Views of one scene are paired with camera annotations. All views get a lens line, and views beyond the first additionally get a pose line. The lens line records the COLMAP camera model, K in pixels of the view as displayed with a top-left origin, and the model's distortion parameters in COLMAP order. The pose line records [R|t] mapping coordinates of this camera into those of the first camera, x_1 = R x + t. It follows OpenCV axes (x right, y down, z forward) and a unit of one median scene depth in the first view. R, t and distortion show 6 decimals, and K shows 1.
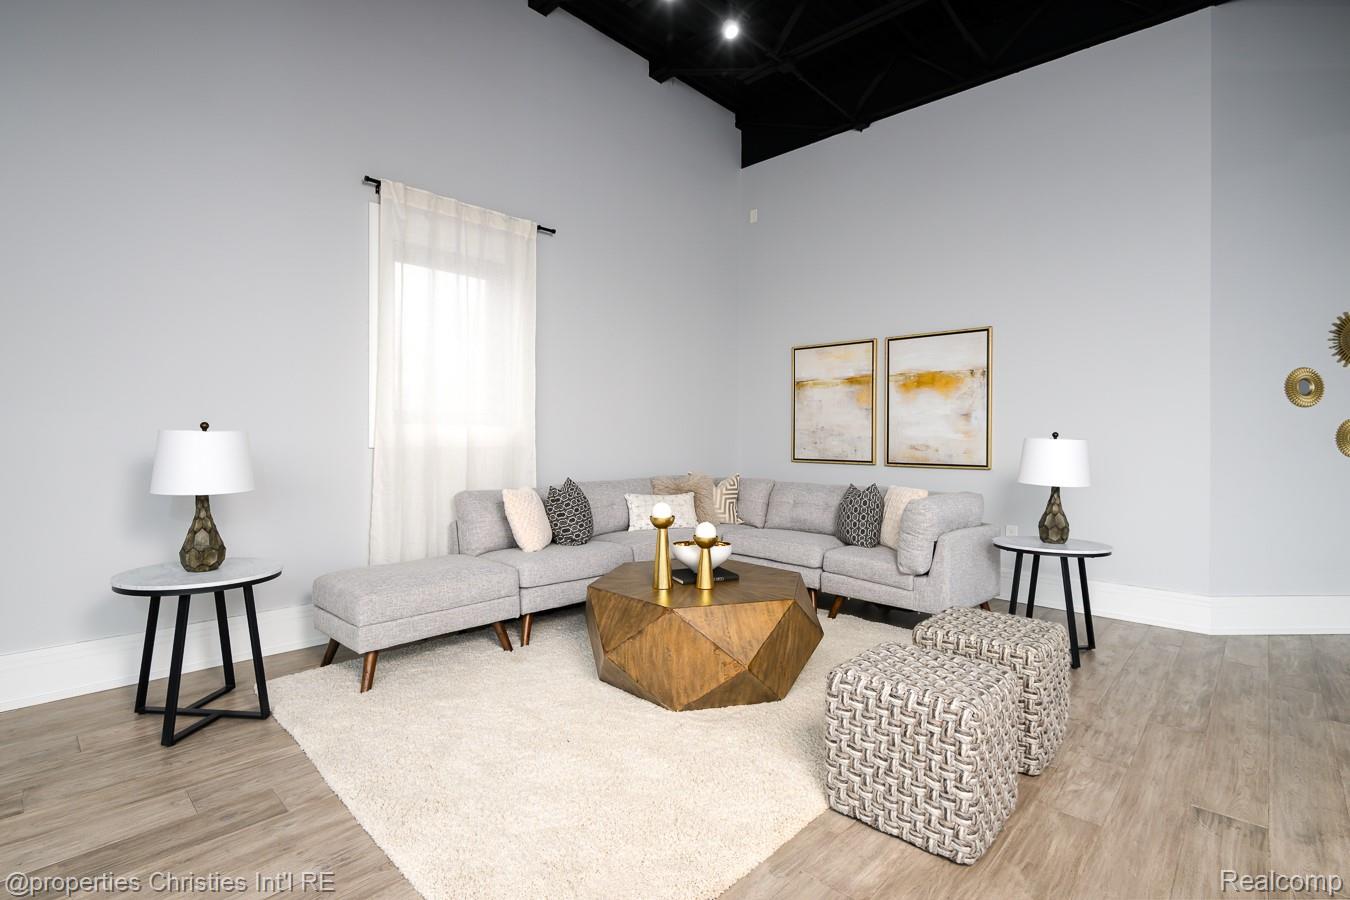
lens RADIAL K [[649.4, 0, 705.7], [0, 649.4, 408.7], [0, 0, 1]] dist [0.019046, 0.000081]
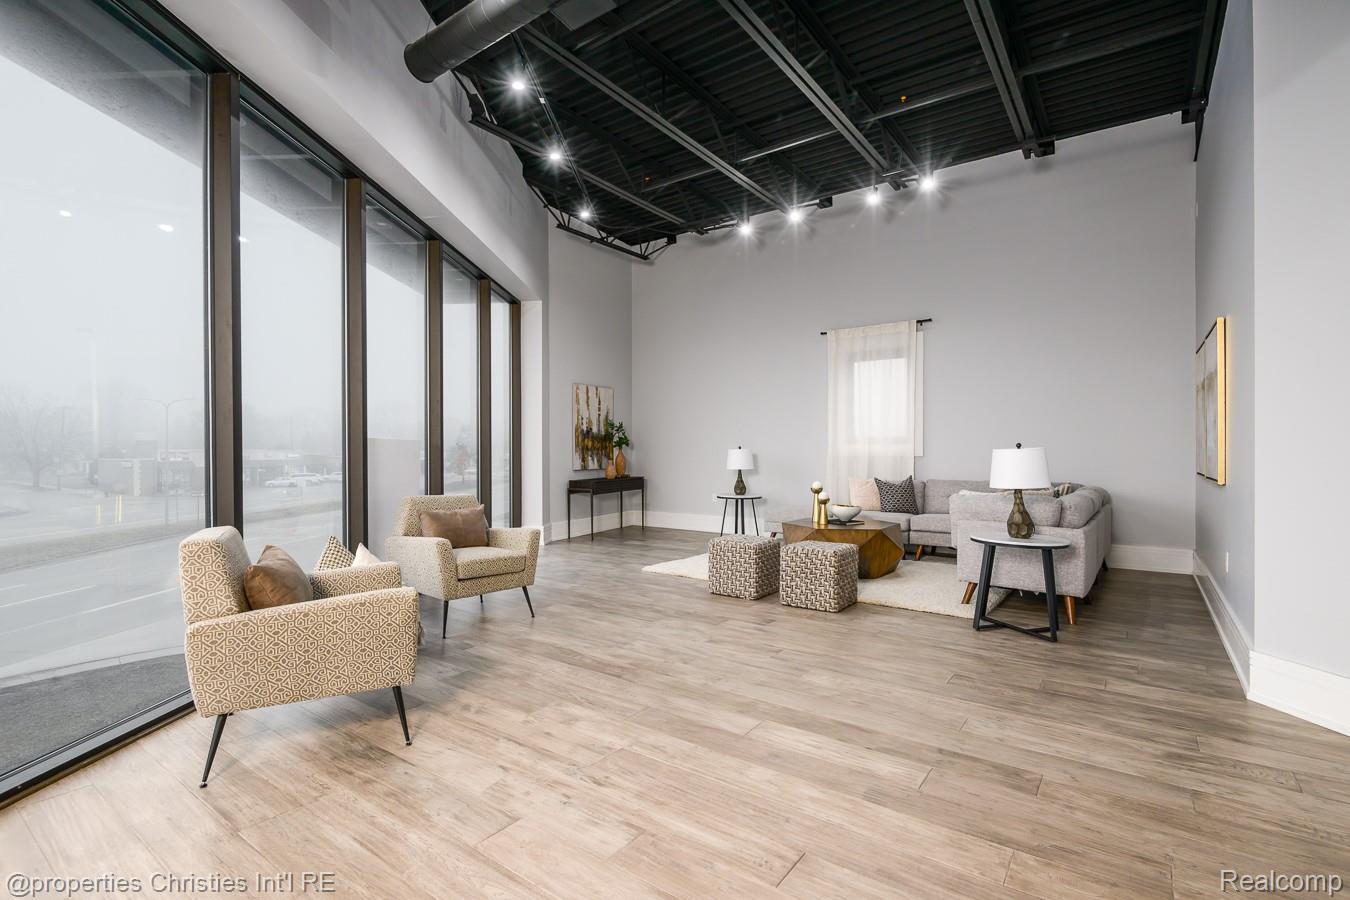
lens RADIAL K [[628.8, 0, 675.0], [0, 628.8, 450.0], [0, 0, 1]] dist [0.001188, 0.000051]
pose [[0.083963, -0.004543, -0.996459, 1.520309], [0.050045, 0.998747, -0.000337, 0.017344], [0.995211, -0.049840, 0.084085, 0.291433]]
